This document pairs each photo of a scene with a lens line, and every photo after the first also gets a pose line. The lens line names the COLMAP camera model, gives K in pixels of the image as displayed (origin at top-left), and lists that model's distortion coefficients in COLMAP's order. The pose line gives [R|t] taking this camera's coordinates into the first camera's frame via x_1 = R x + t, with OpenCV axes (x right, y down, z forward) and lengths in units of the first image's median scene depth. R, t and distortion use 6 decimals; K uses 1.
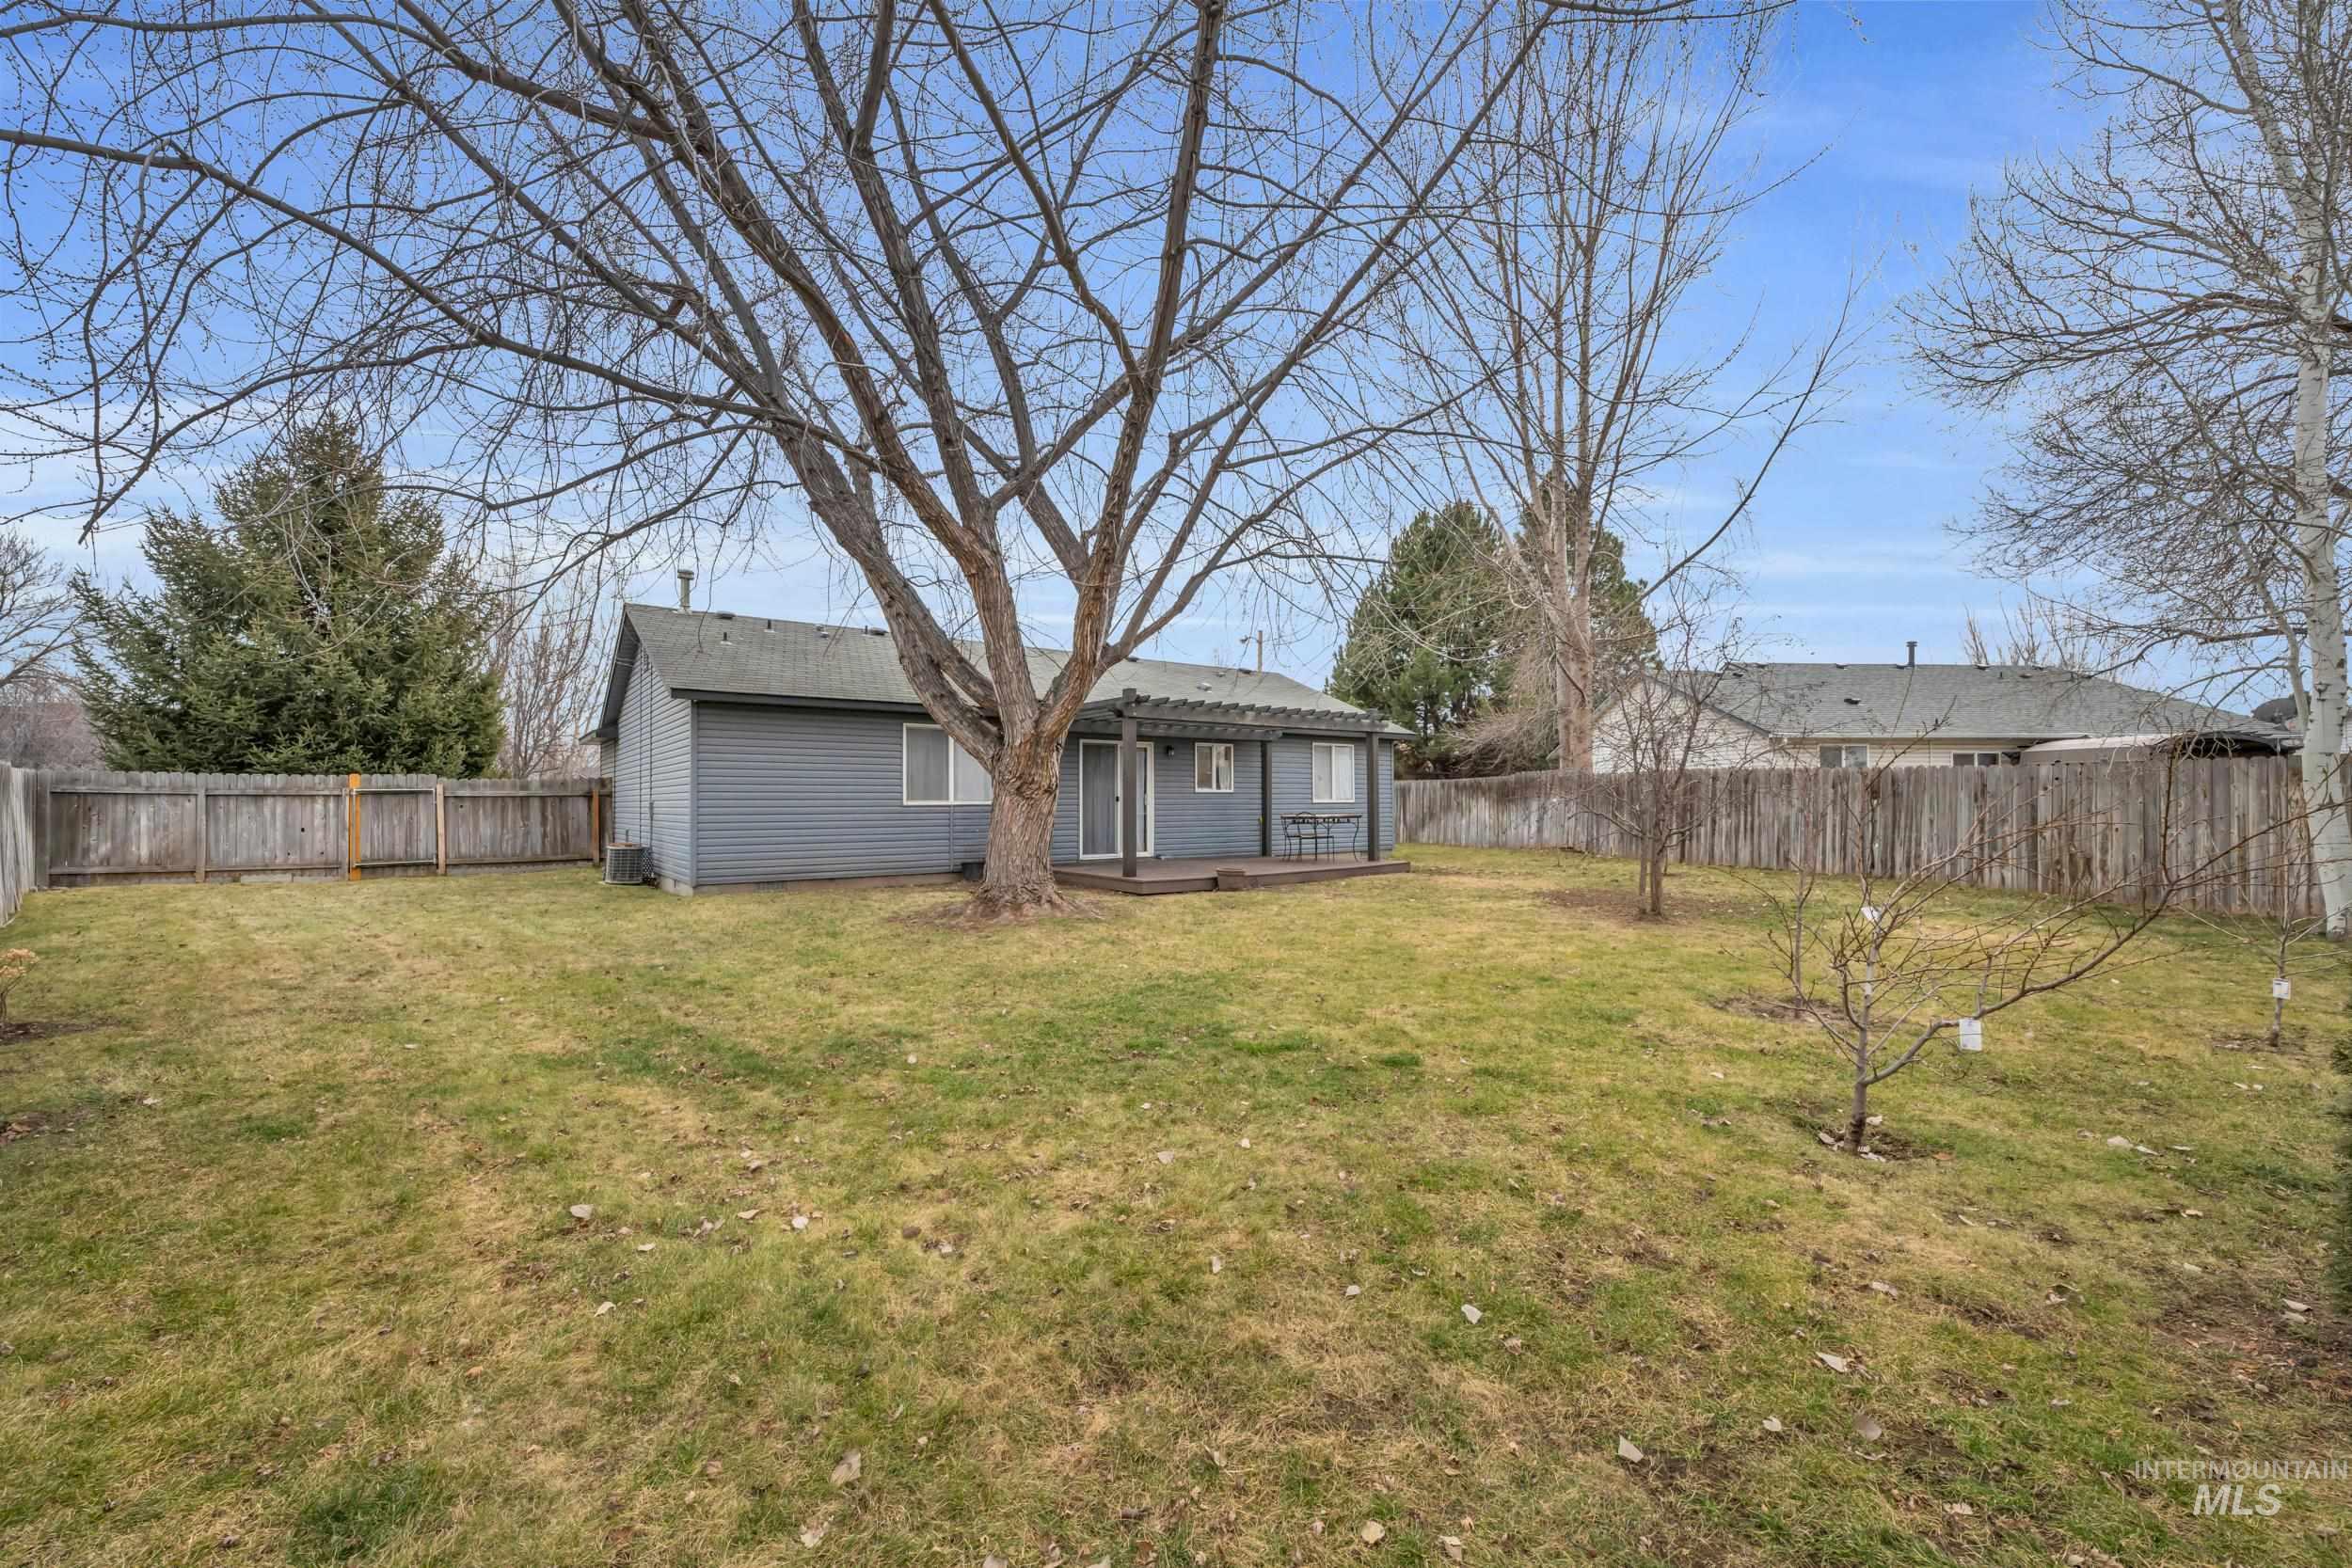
lens RADIAL K [[938.6, 0, 1165.5], [0, 938.6, 791.9], [0, 0, 1]] dist [0.000275, 0.000002]
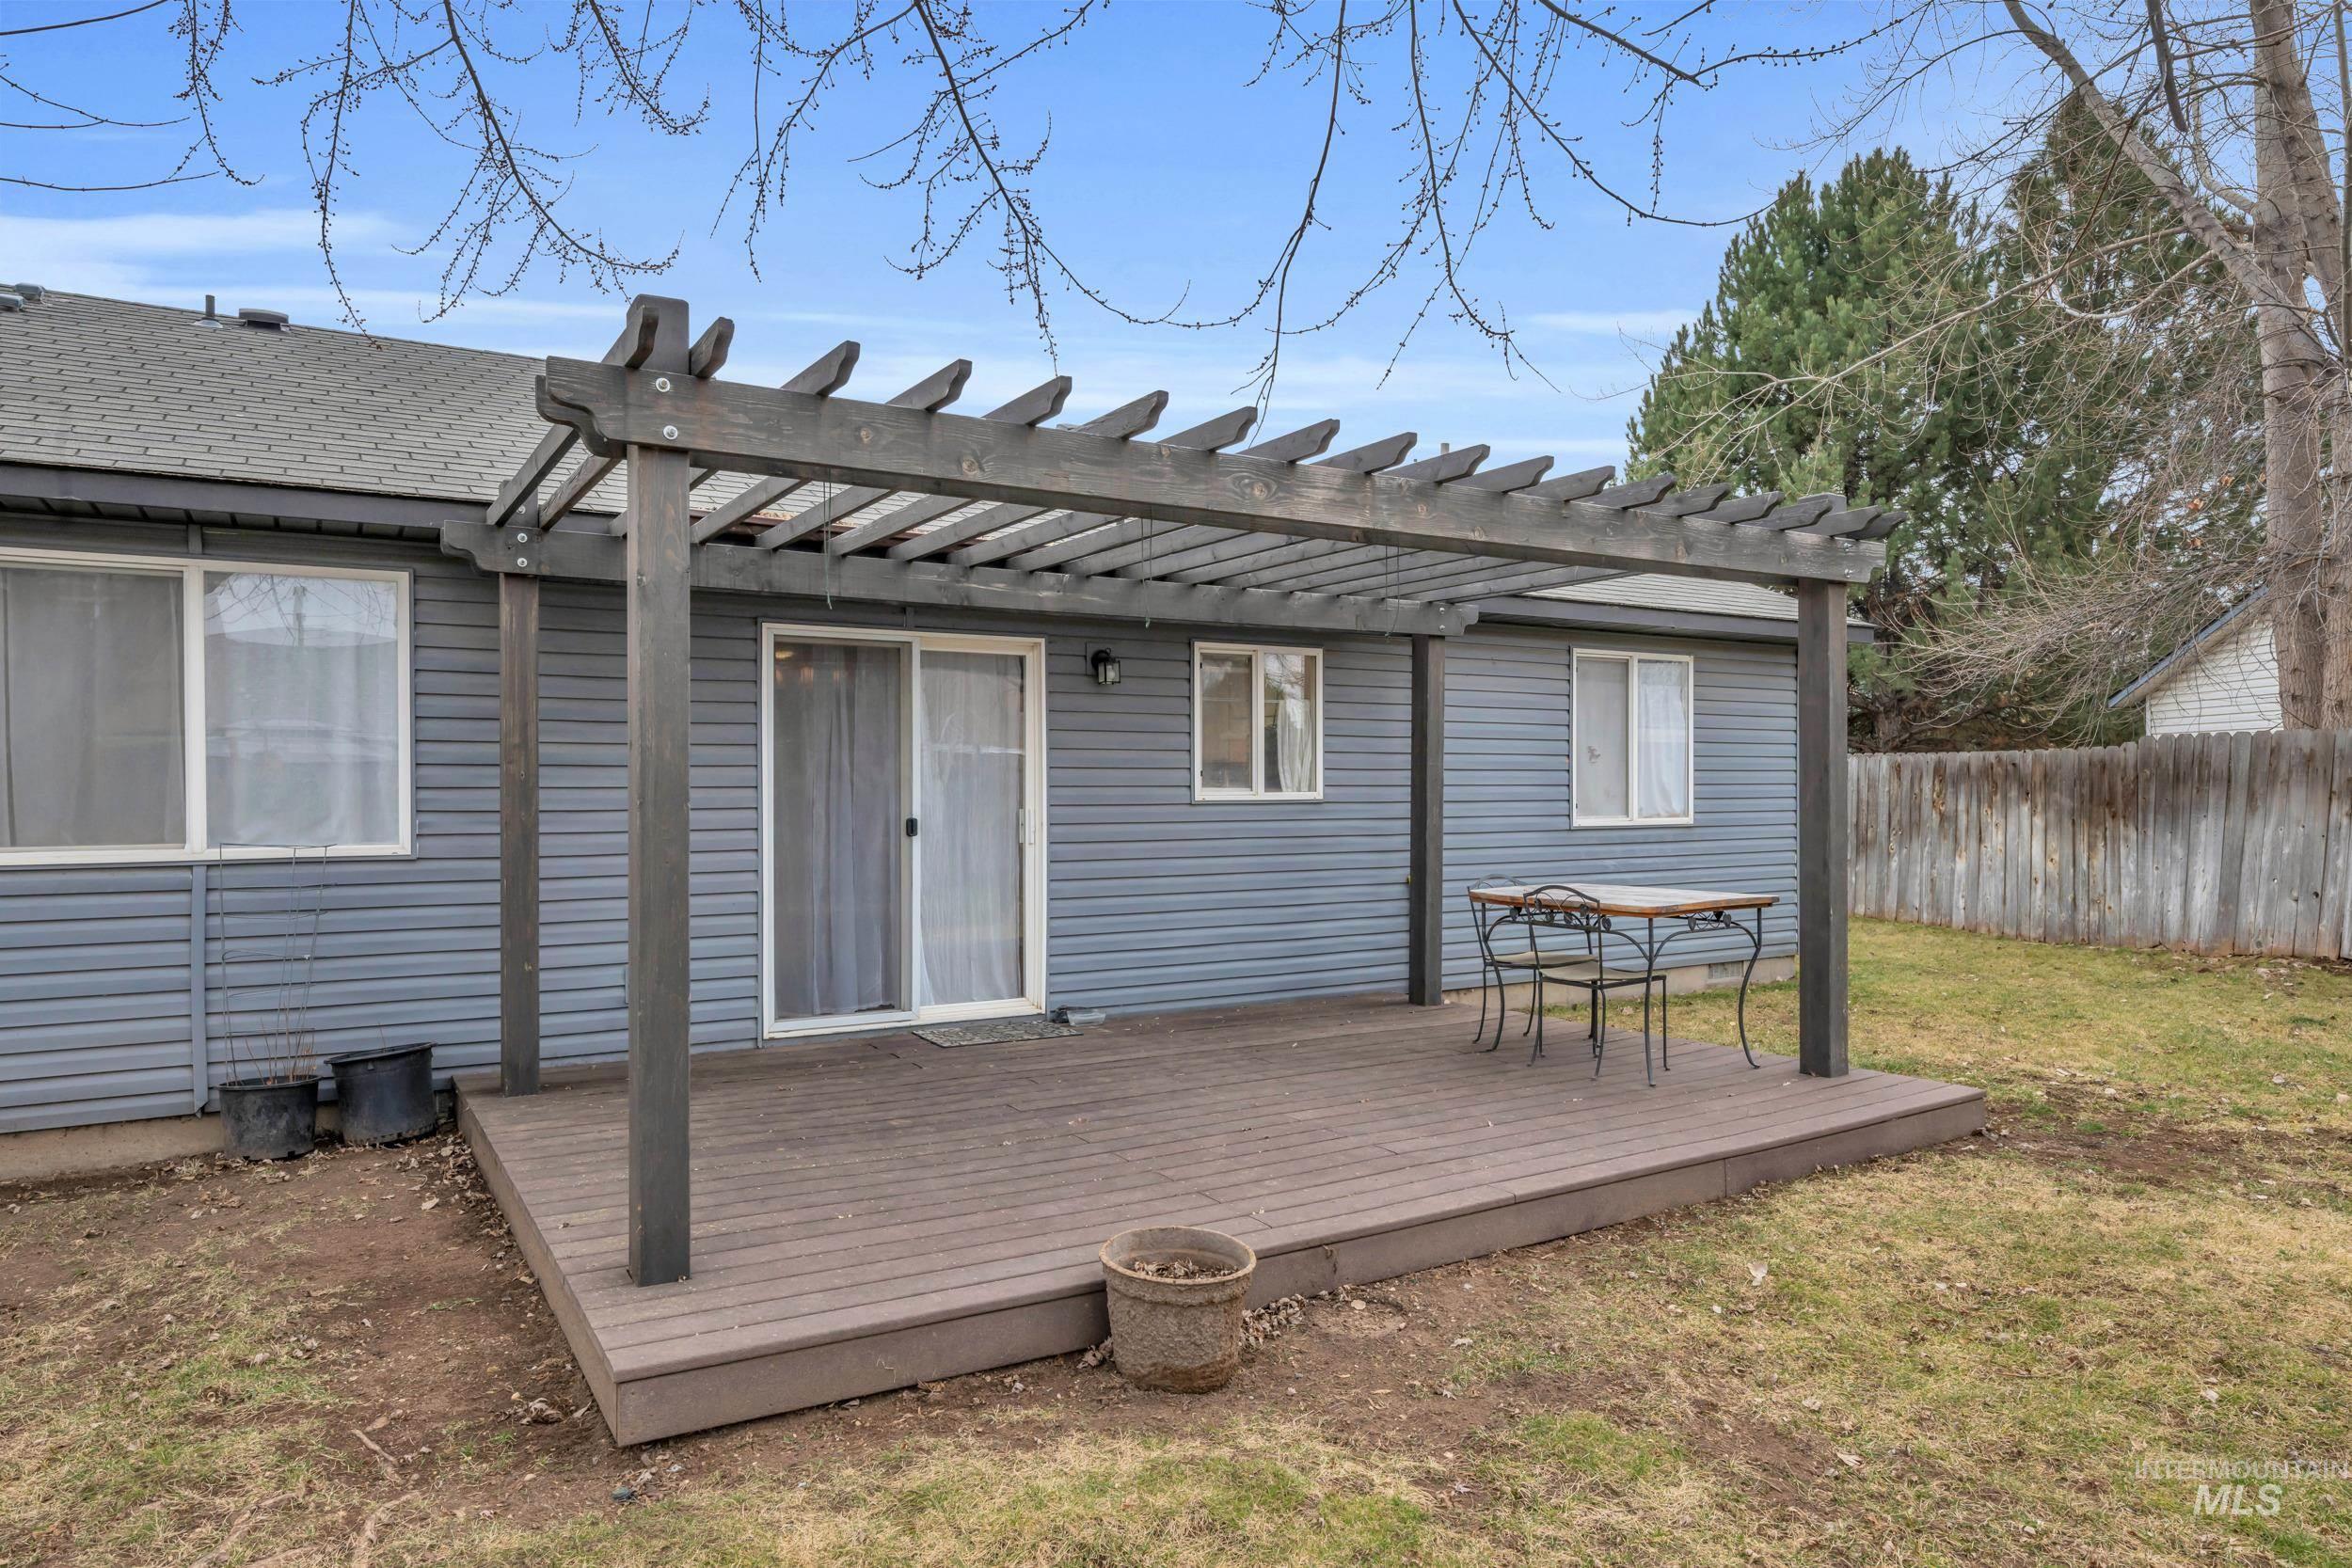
lens RADIAL K [[1470.4, 0, 1186.4], [0, 1470.4, 787.0], [0, 0, 1]] dist [-0.004520, -0.000602]
pose [[0.996571, 0.006144, -0.082508, 0.066225], [-0.004634, 0.999819, 0.018479, -0.012646], [0.082606, -0.018033, 0.996419, 0.490889]]
